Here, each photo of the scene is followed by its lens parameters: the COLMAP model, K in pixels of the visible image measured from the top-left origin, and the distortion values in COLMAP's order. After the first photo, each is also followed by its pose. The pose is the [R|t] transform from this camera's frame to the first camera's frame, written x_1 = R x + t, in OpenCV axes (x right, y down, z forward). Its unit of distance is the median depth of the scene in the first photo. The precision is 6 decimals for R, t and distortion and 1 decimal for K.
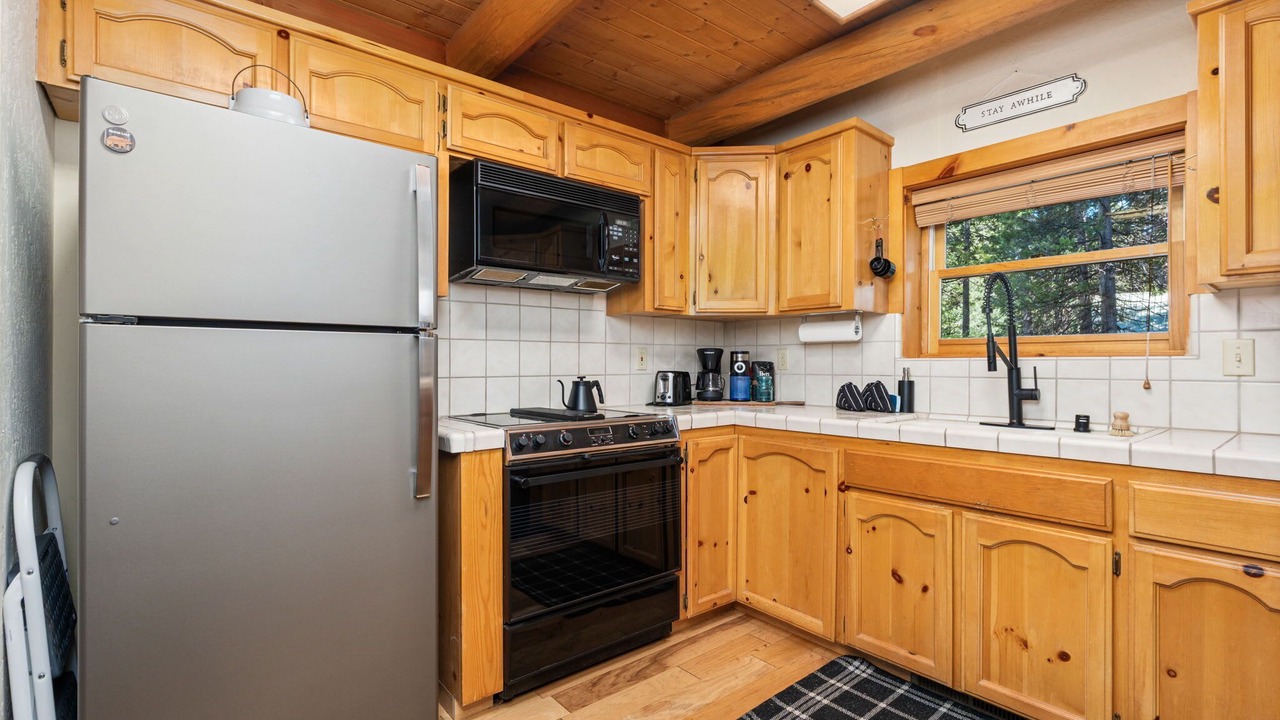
lens RADIAL K [[586.8, 0, 639.6], [0, 586.8, 359.7], [0, 0, 1]] dist [0.000559, 0.001083]
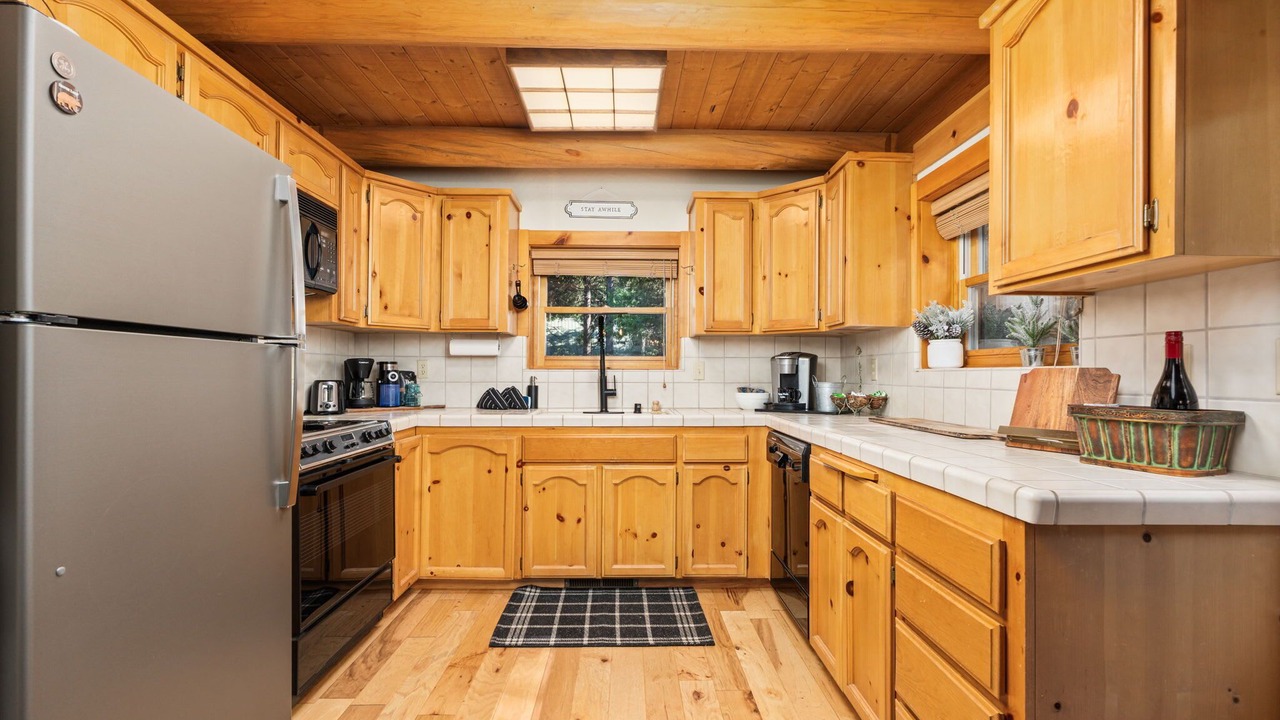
lens RADIAL K [[586.8, 0, 641.2], [0, 586.8, 367.0], [0, 0, 1]] dist [0.000559, 0.001083]
pose [[0.618229, 0.009029, 0.785946, -0.493094], [-0.008037, 0.999954, -0.005165, -0.003160], [-0.785957, -0.003124, 0.618274, -0.057899]]
